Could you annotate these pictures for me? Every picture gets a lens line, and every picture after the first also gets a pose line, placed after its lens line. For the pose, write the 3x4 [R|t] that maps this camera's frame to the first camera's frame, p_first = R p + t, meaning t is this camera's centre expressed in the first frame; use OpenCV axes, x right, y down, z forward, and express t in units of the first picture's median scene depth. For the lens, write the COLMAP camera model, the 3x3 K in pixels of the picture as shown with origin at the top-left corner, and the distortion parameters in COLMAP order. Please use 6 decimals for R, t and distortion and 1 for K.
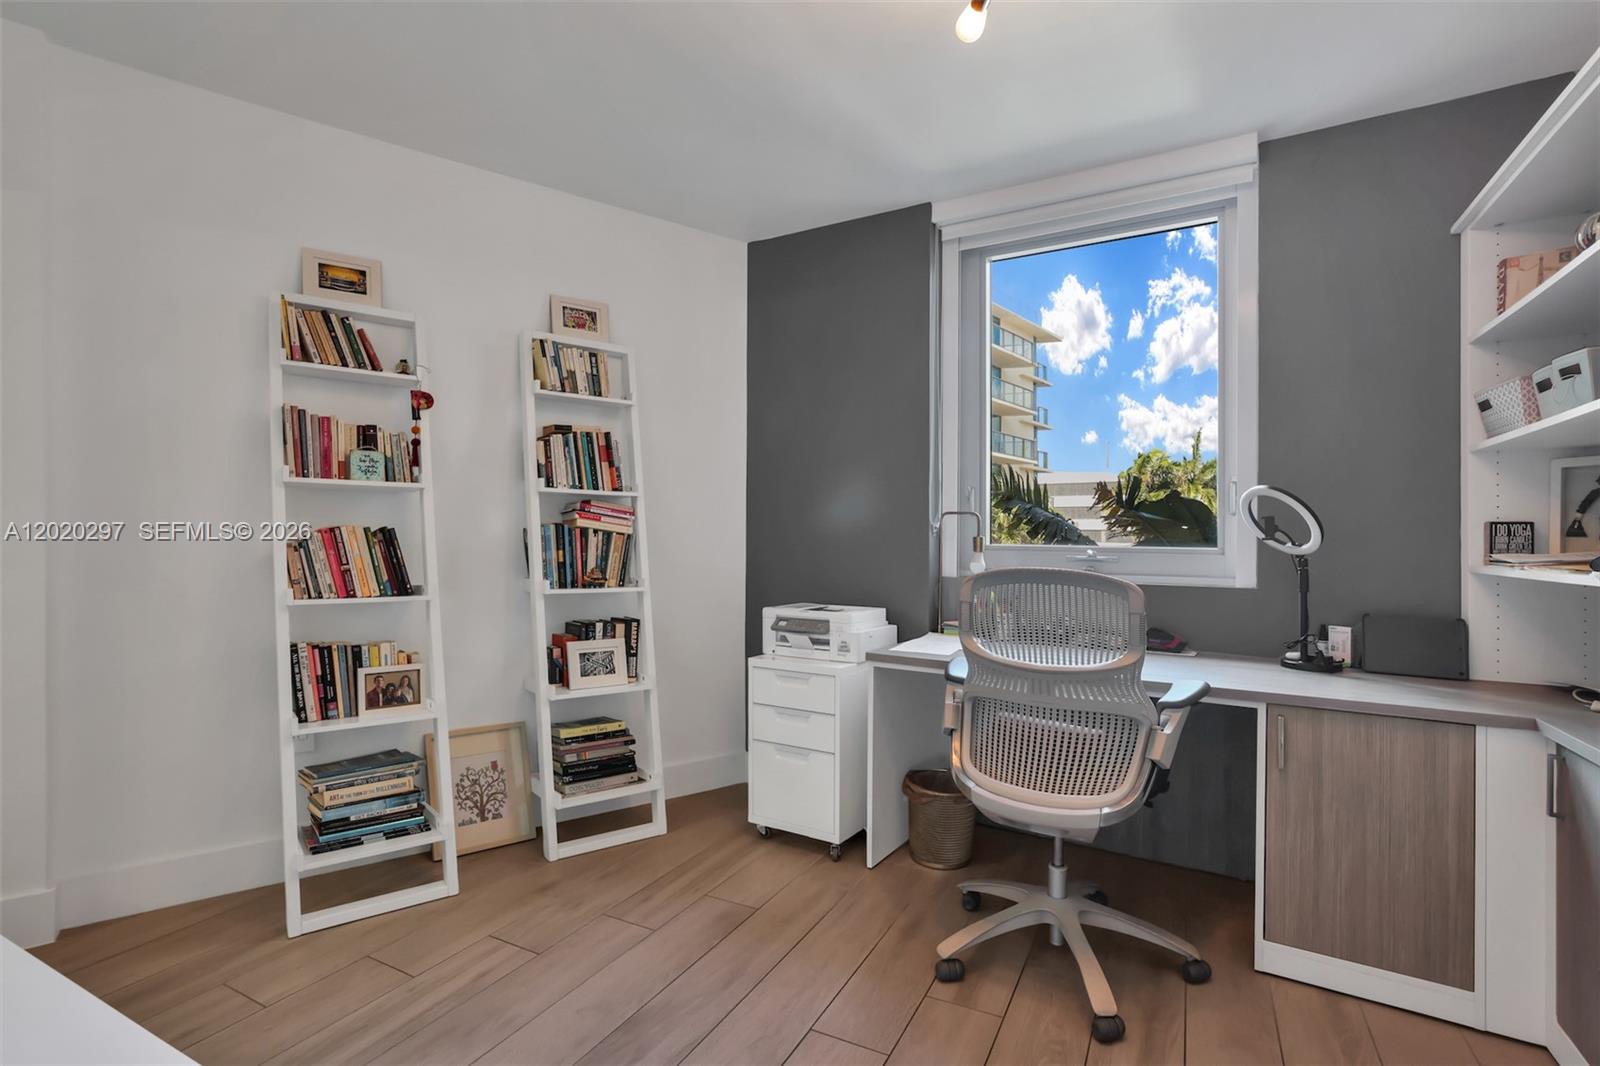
lens RADIAL K [[761.2, 0, 779.2], [0, 761.2, 533.9], [0, 0, 1]] dist [-0.009546, -0.000164]
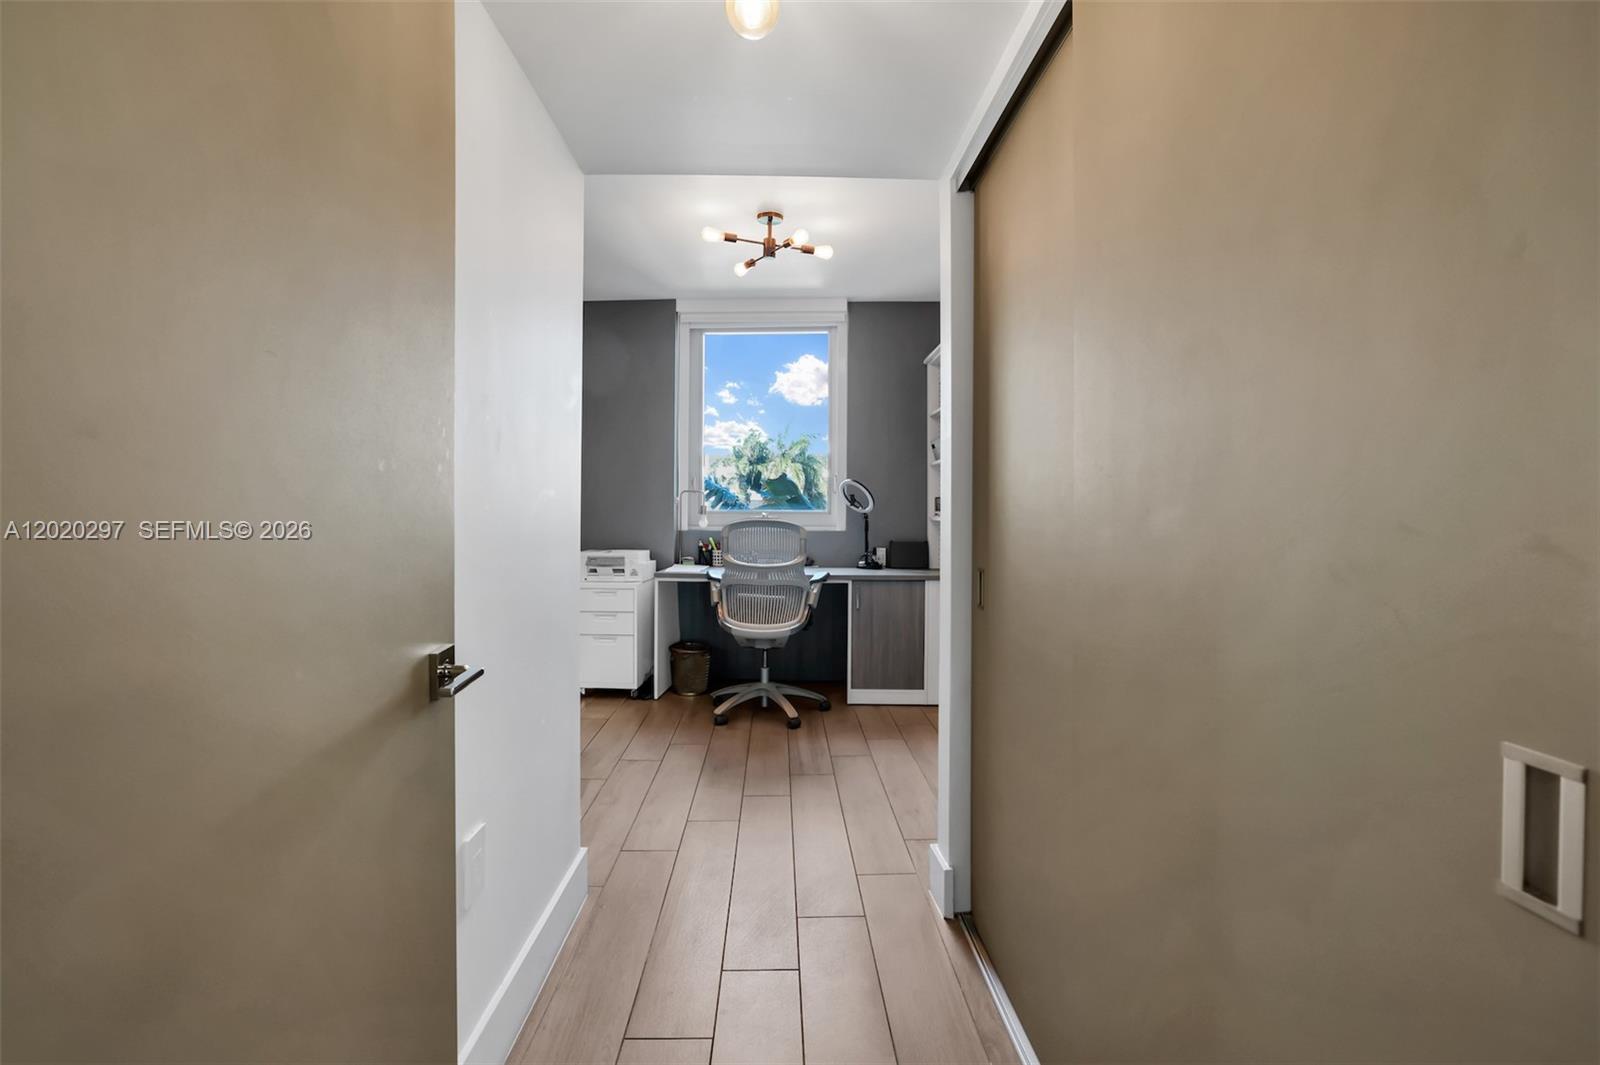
lens RADIAL K [[770.5, 0, 800.0], [0, 770.5, 532.5], [0, 0, 1]] dist [-0.001990, 0.000160]
pose [[0.869814, -0.020247, 0.492964, -0.530299], [0.003588, 0.999391, 0.034716, 0.006747], [-0.493367, -0.028428, 0.869357, -0.780512]]
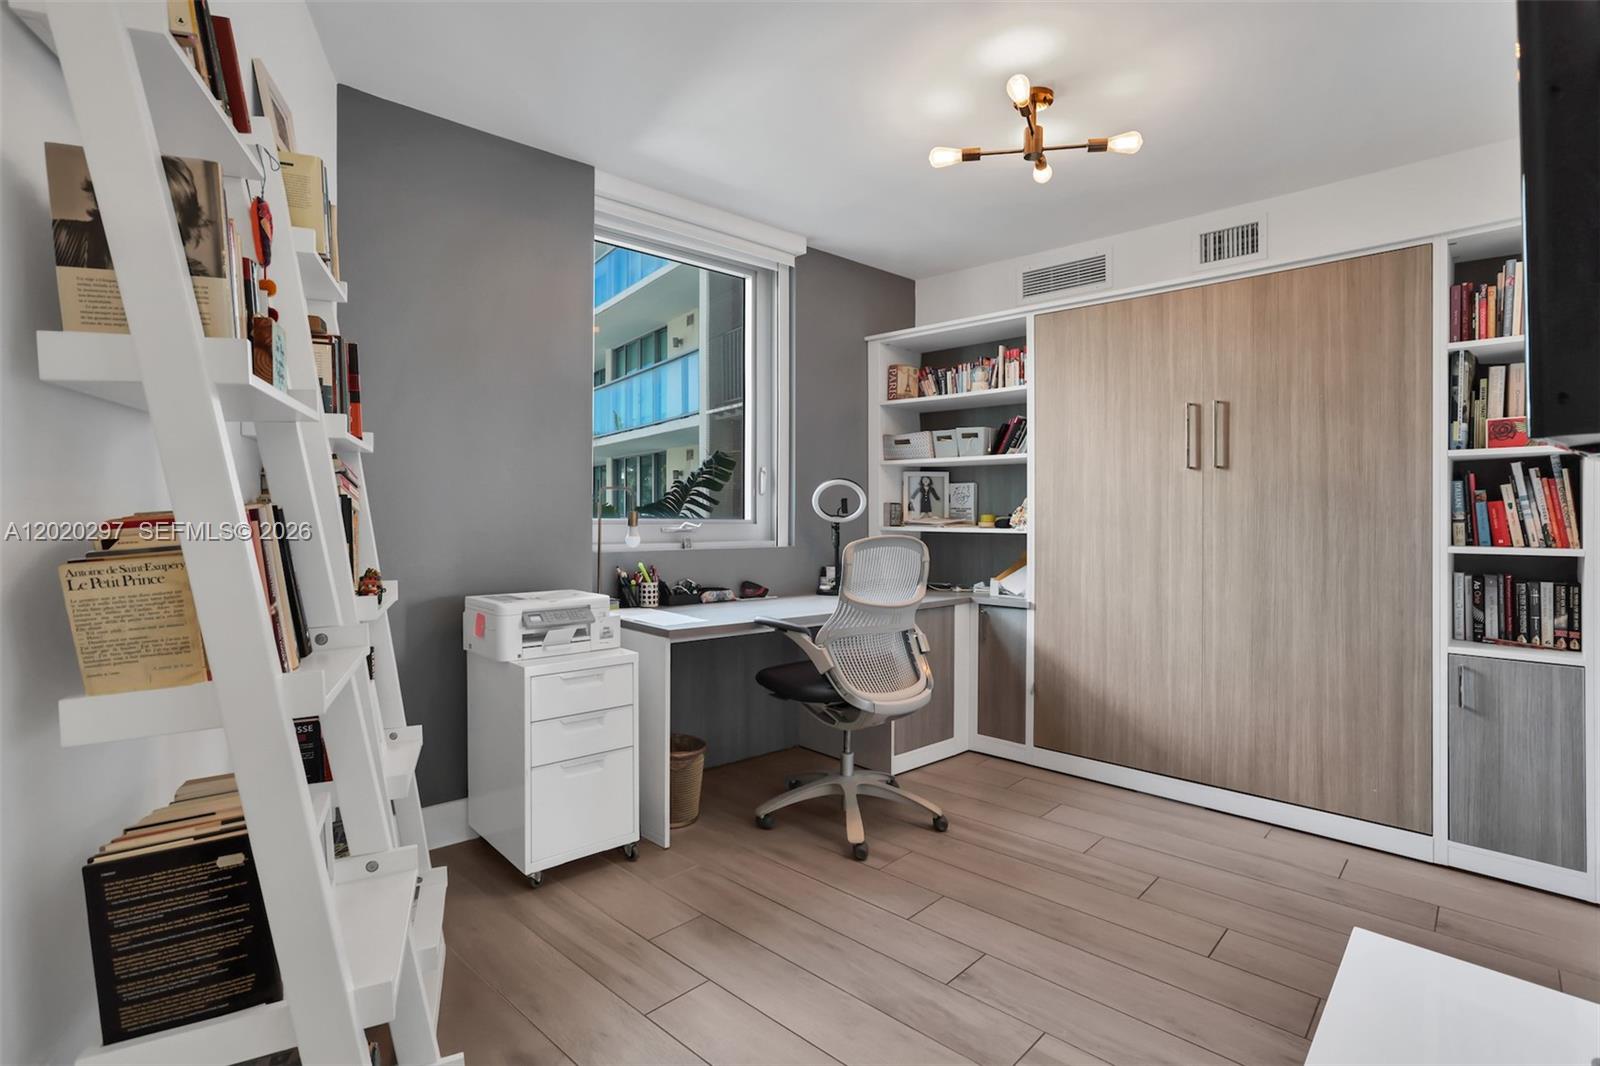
lens RADIAL K [[770.5, 0, 800.0], [0, 770.5, 533.0], [0, 0, 1]] dist [-0.001990, 0.000160]
pose [[0.283627, -0.022259, 0.958676, -0.917495], [0.001960, 0.999742, 0.022632, 0.011276], [-0.958933, -0.004540, 0.283597, 0.649069]]
